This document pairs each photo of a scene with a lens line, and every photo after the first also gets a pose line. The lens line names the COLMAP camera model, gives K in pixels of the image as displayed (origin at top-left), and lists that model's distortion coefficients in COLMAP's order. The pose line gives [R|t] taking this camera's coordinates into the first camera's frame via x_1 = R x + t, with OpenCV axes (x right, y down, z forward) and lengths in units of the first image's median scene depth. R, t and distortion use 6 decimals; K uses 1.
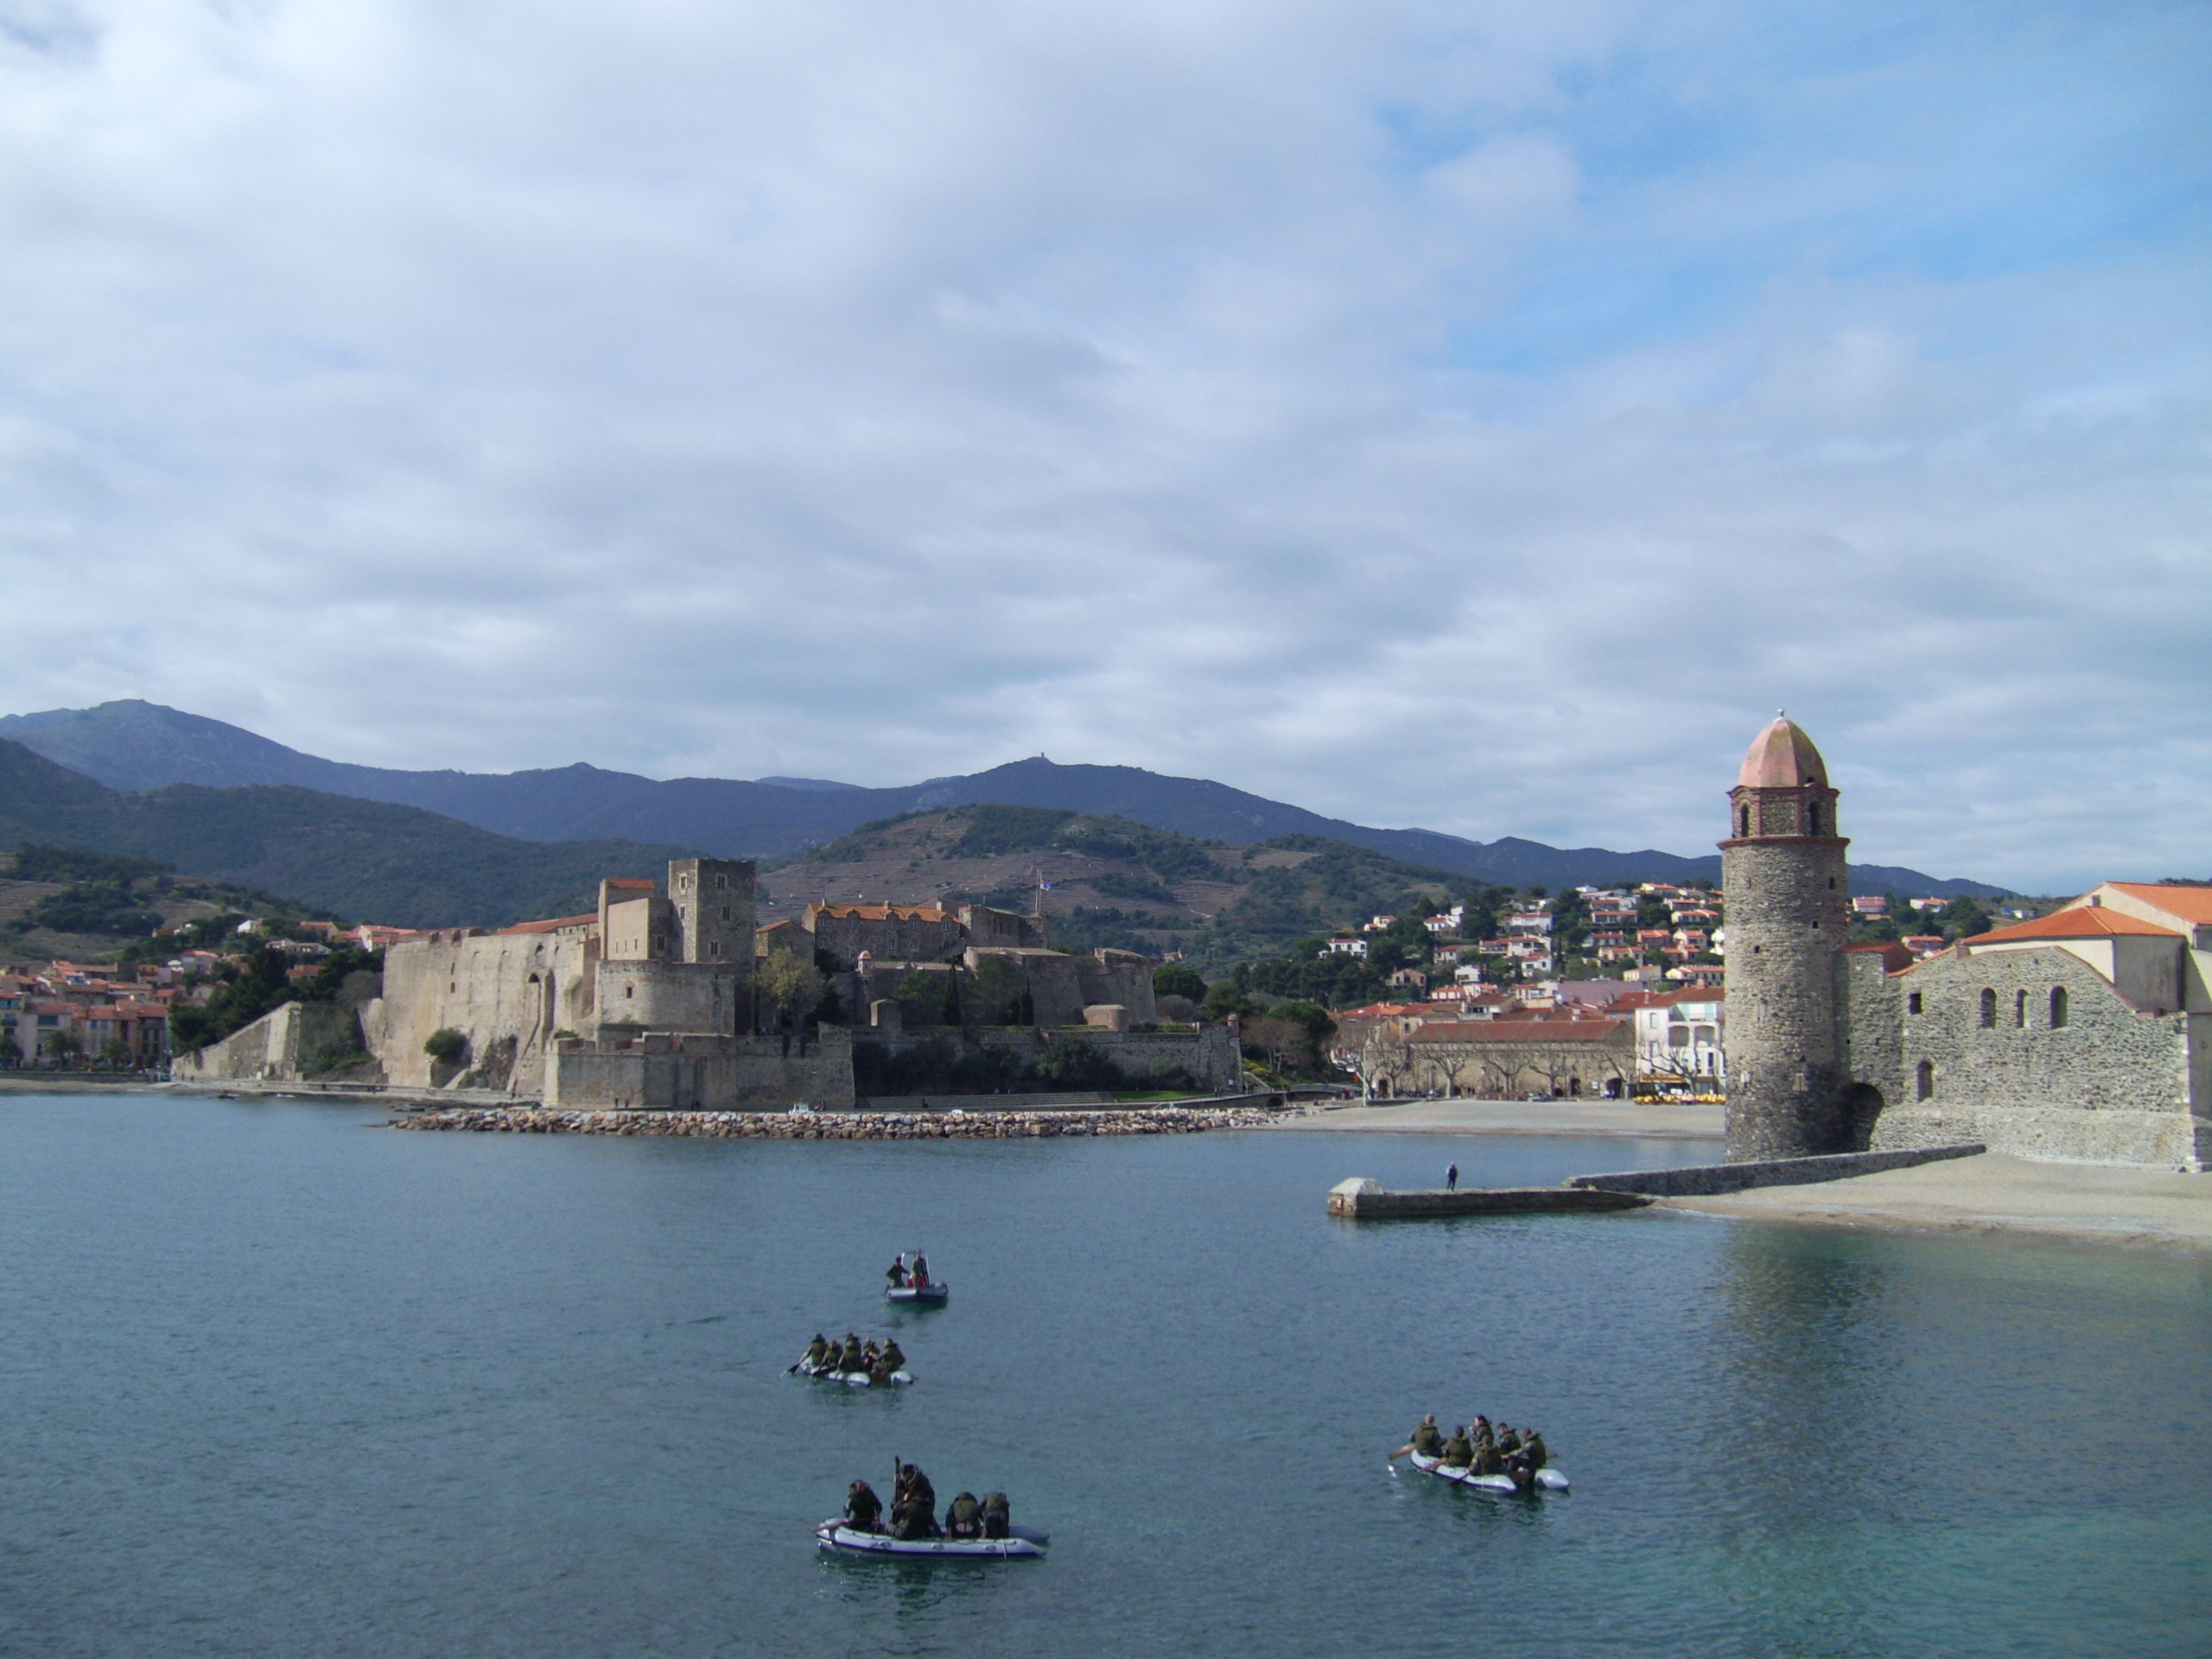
lens RADIAL K [[2338.8, 0, 1092.0], [0, 2338.8, 845.4], [0, 0, 1]] dist [-0.130839, 0.000000]
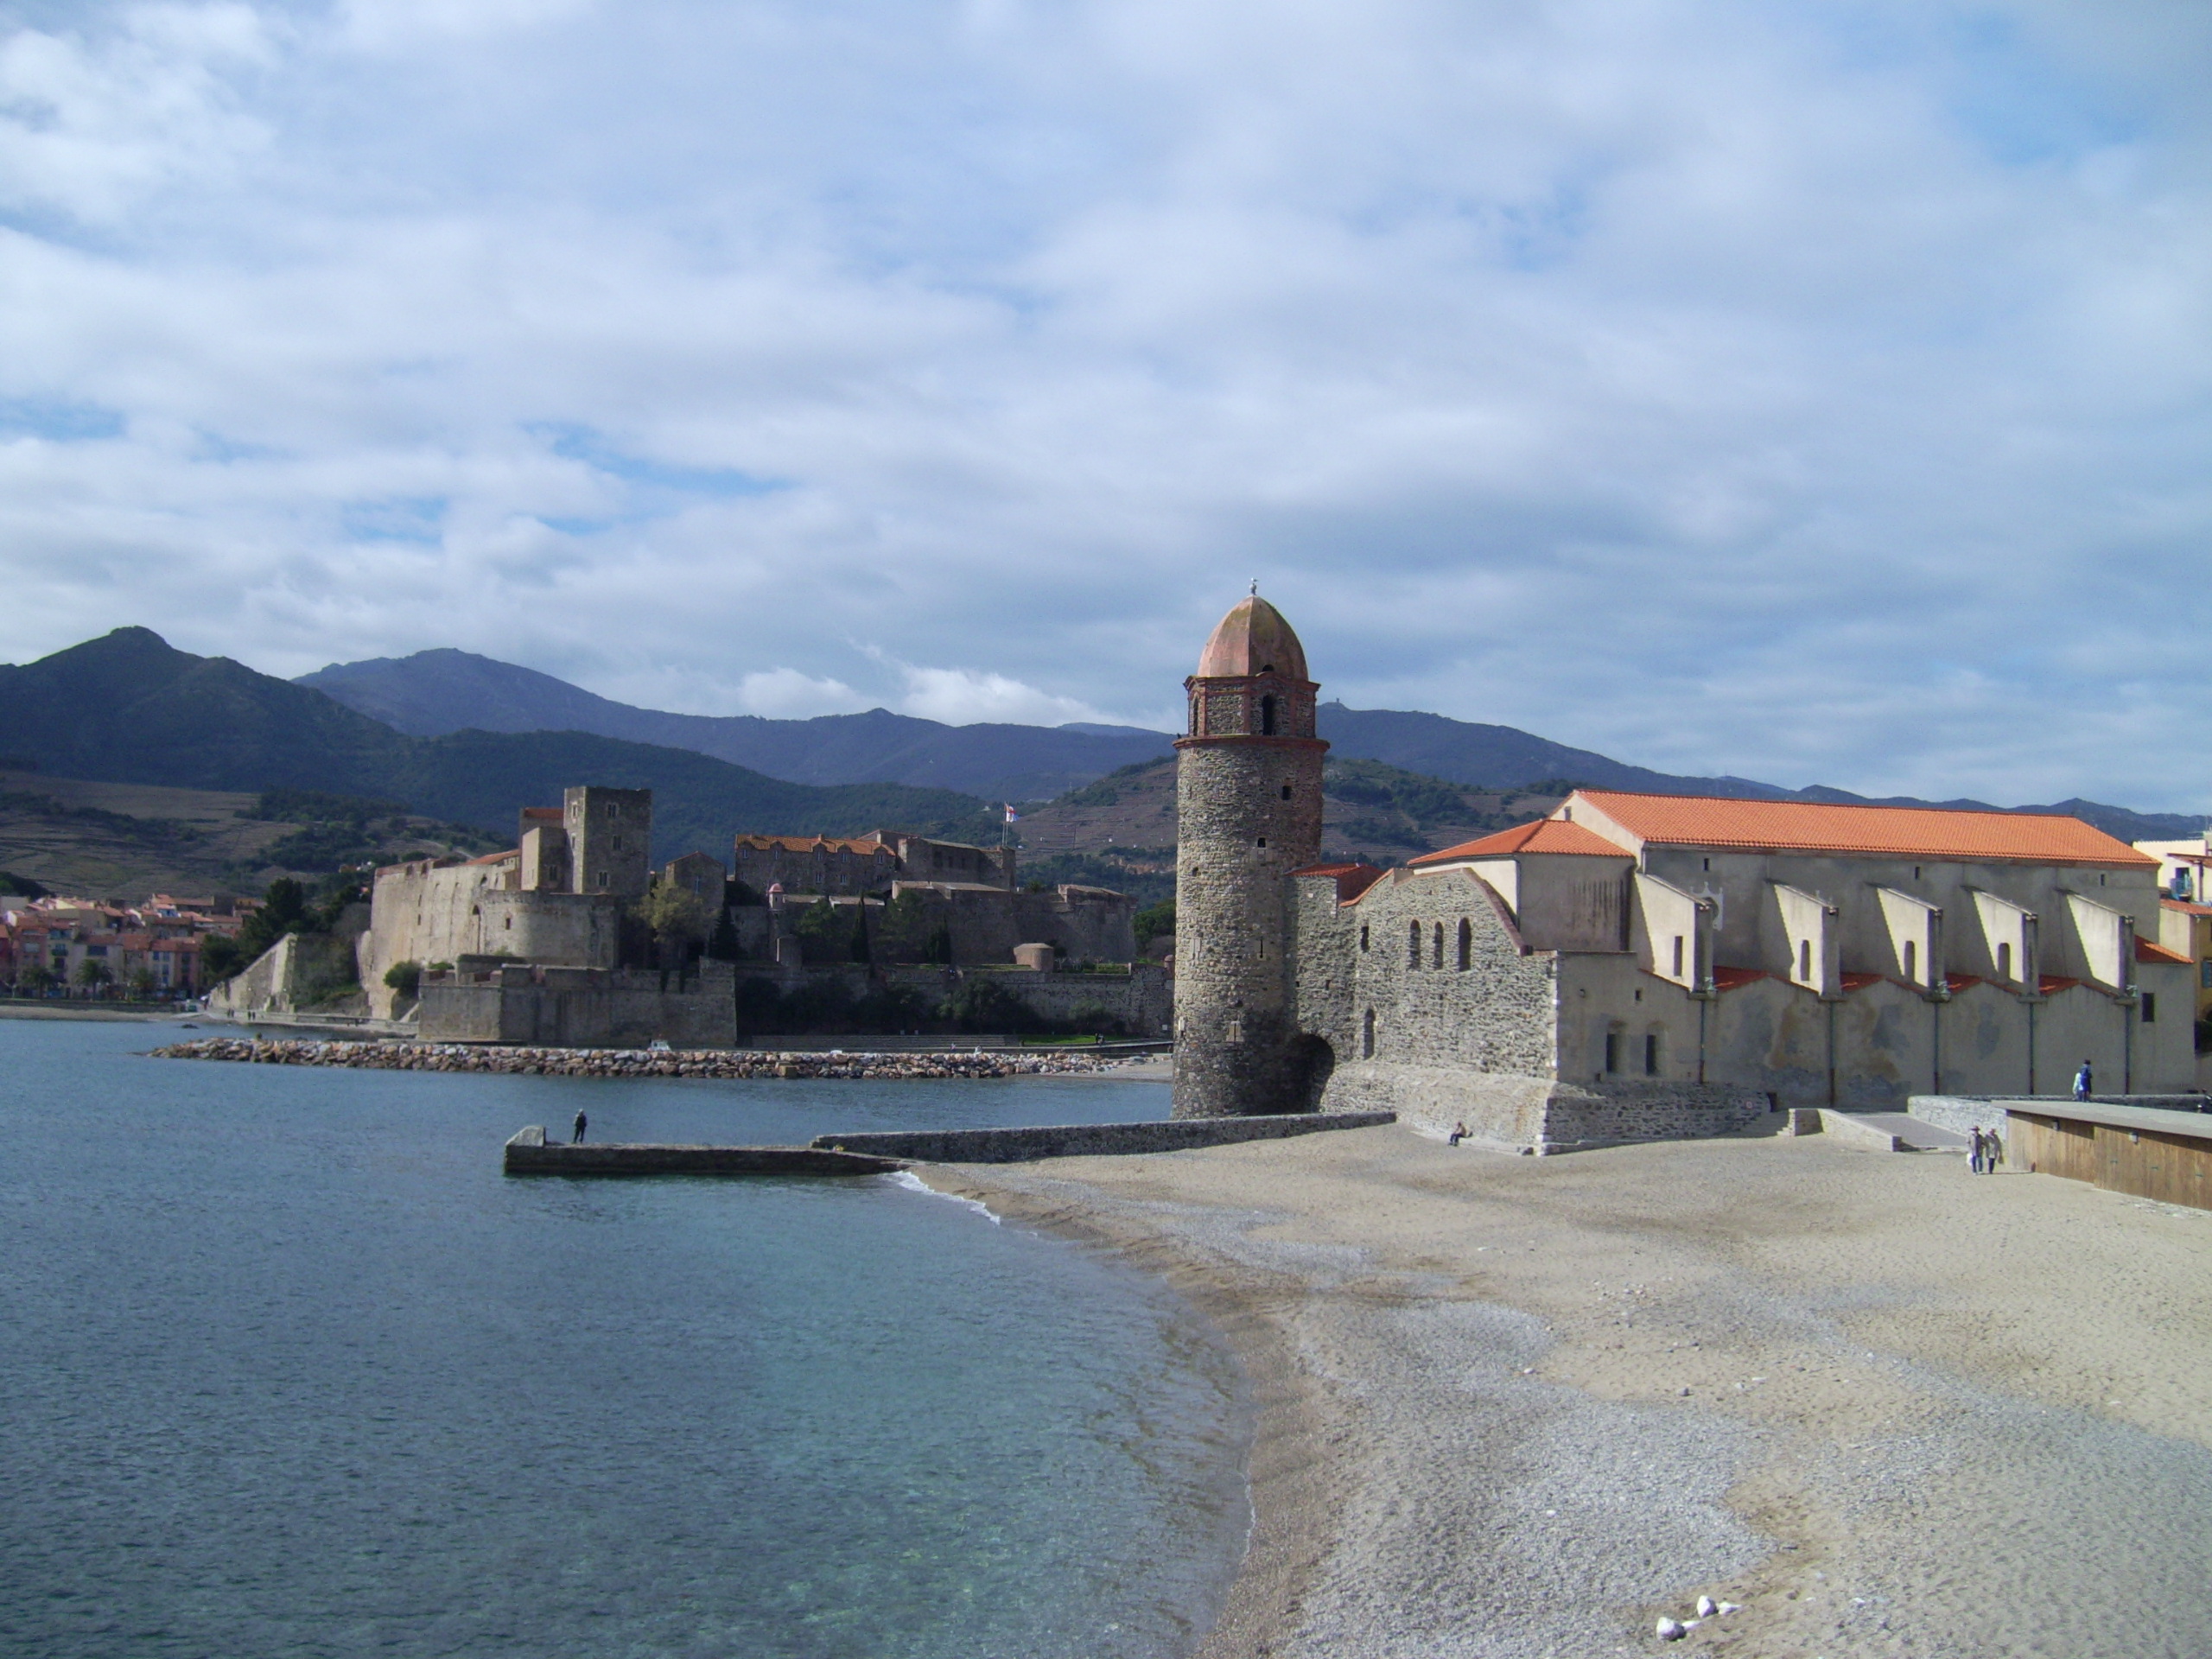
lens RADIAL K [[2338.8, 0, 1074.6], [0, 2338.8, 834.8], [0, 0, 1]] dist [-0.130839, 0.000000]
pose [[0.989892, 0.005073, -0.141731, 0.178341], [-0.002501, 0.999829, 0.018319, 0.008050], [0.141800, -0.017780, 0.989736, 0.077385]]
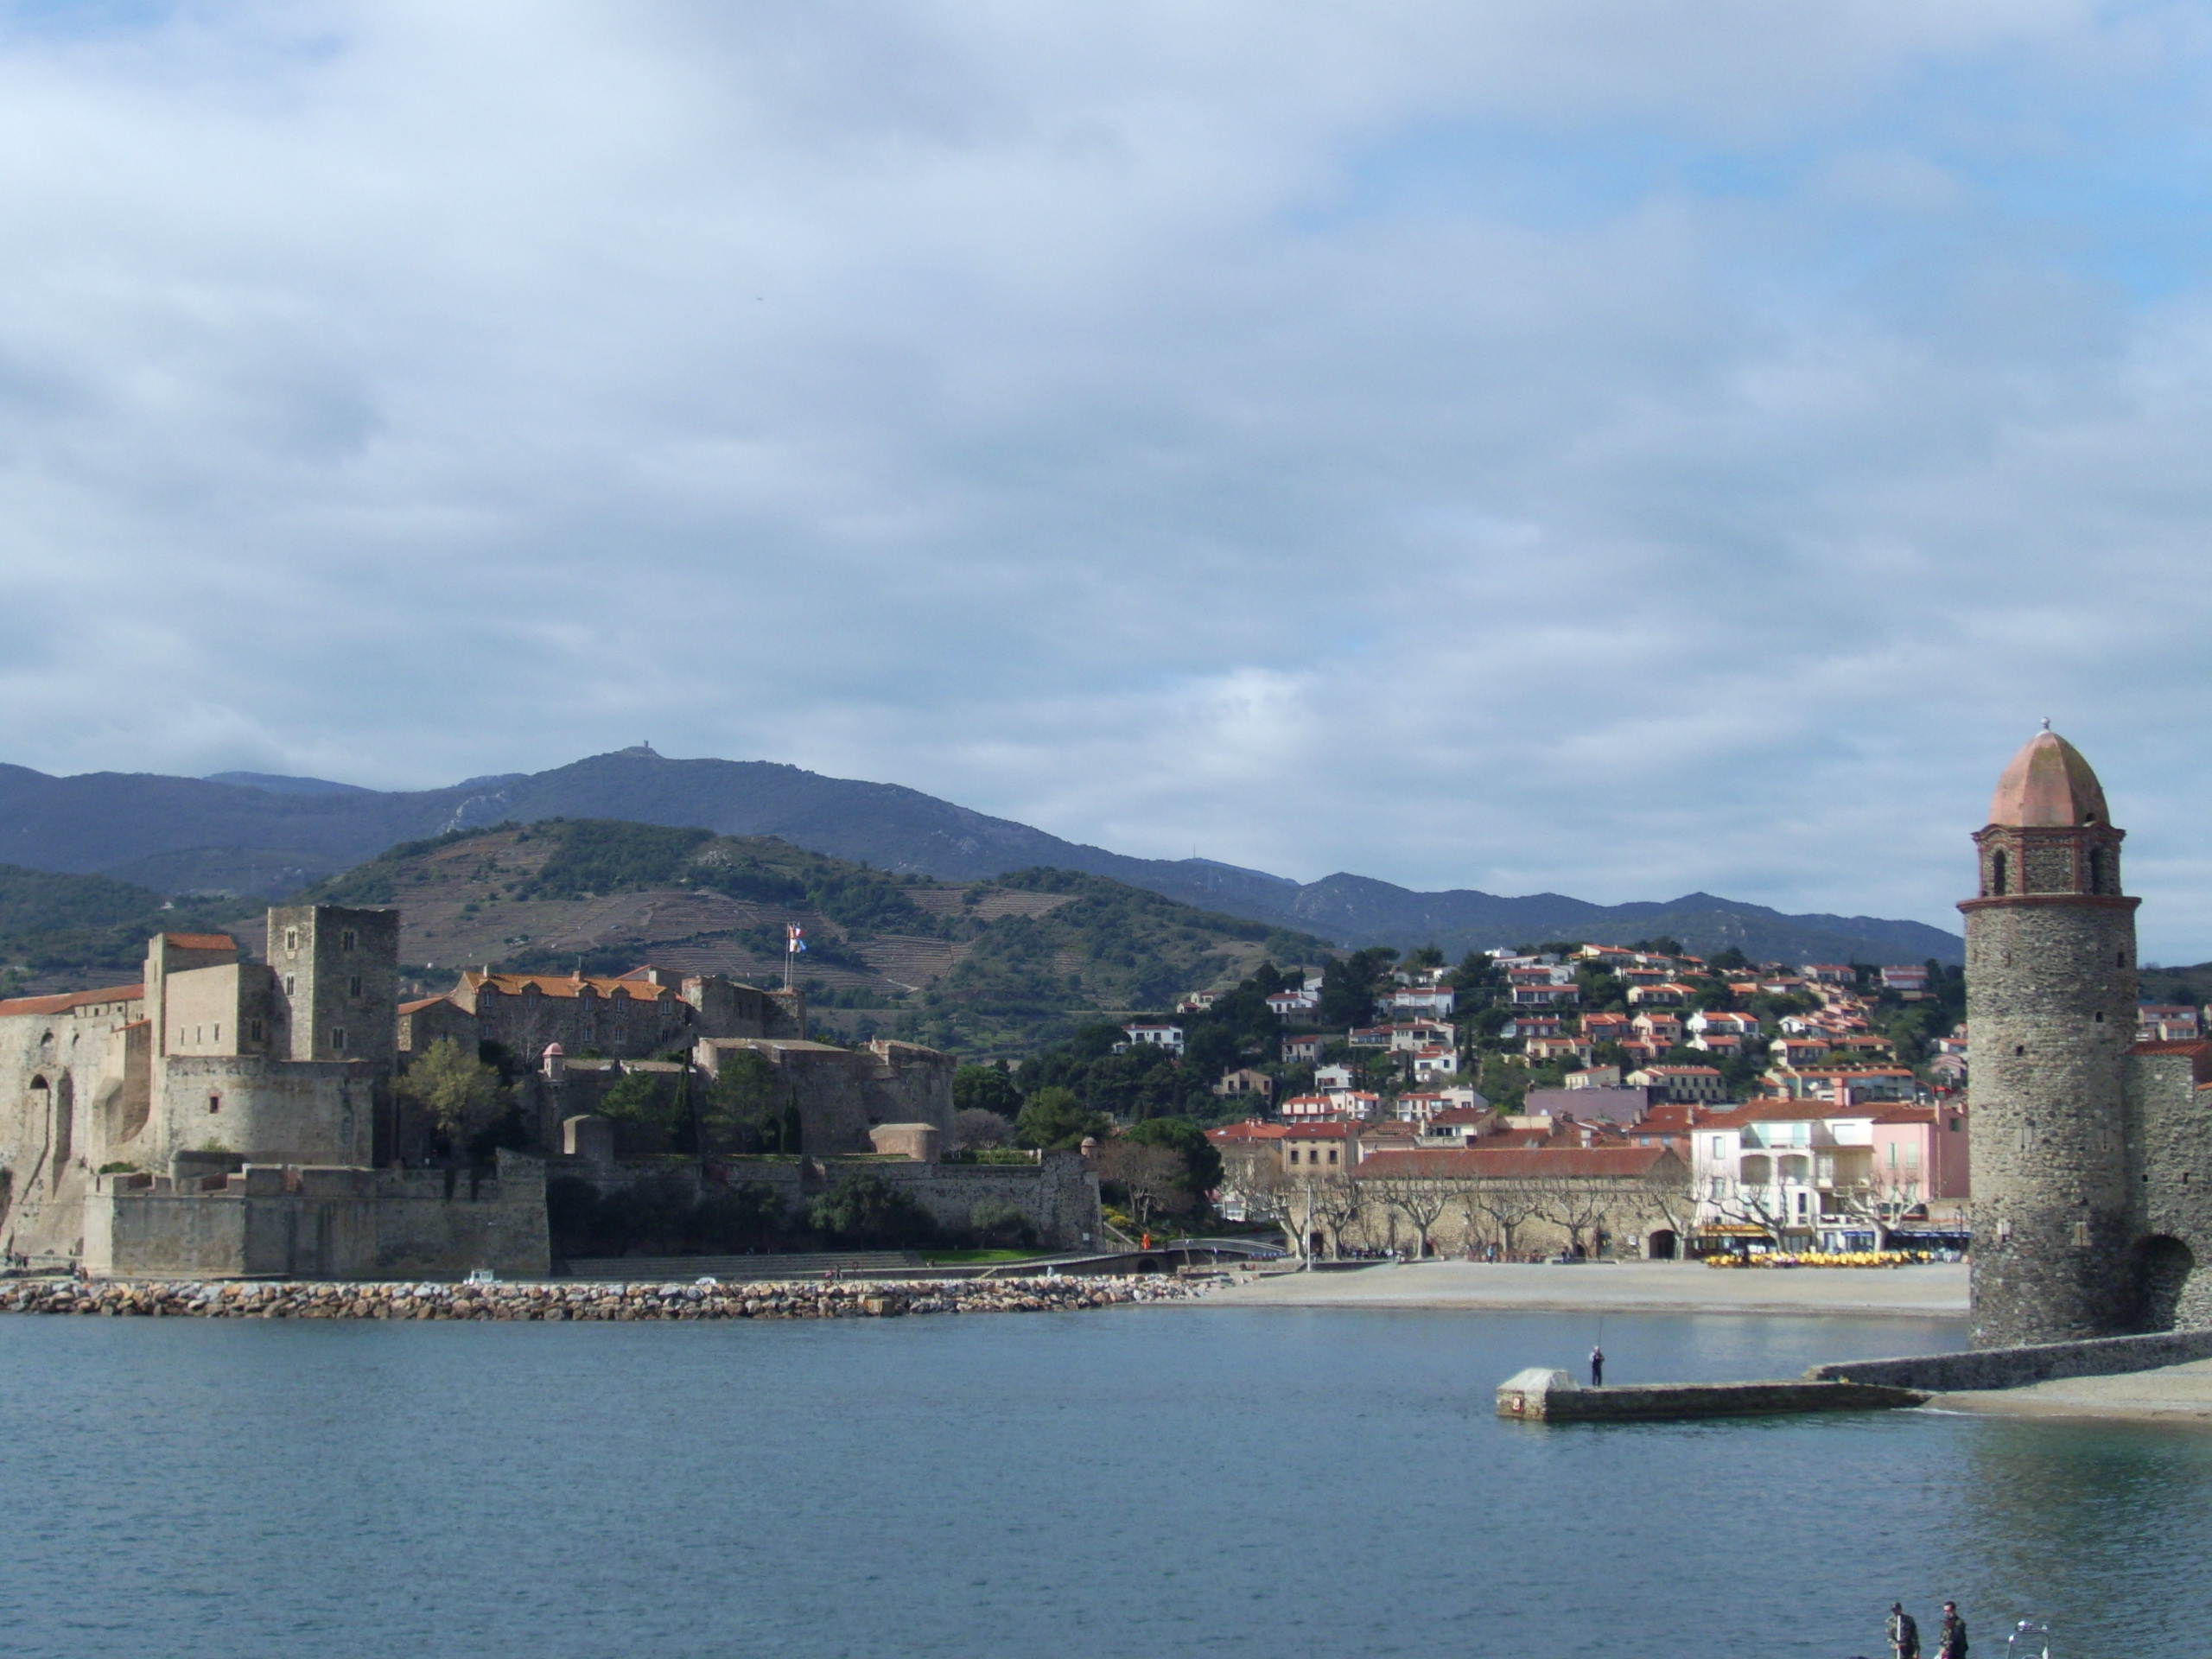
lens RADIAL K [[3500.1, 0, 1091.8], [0, 3500.1, 832.1], [0, 0, 1]] dist [-0.108307, 0.000000]
pose [[0.994013, 0.008927, 0.108896, -0.059105], [-0.007386, 0.999867, -0.014541, -0.002724], [-0.109011, 0.013650, 0.993947, -0.024832]]
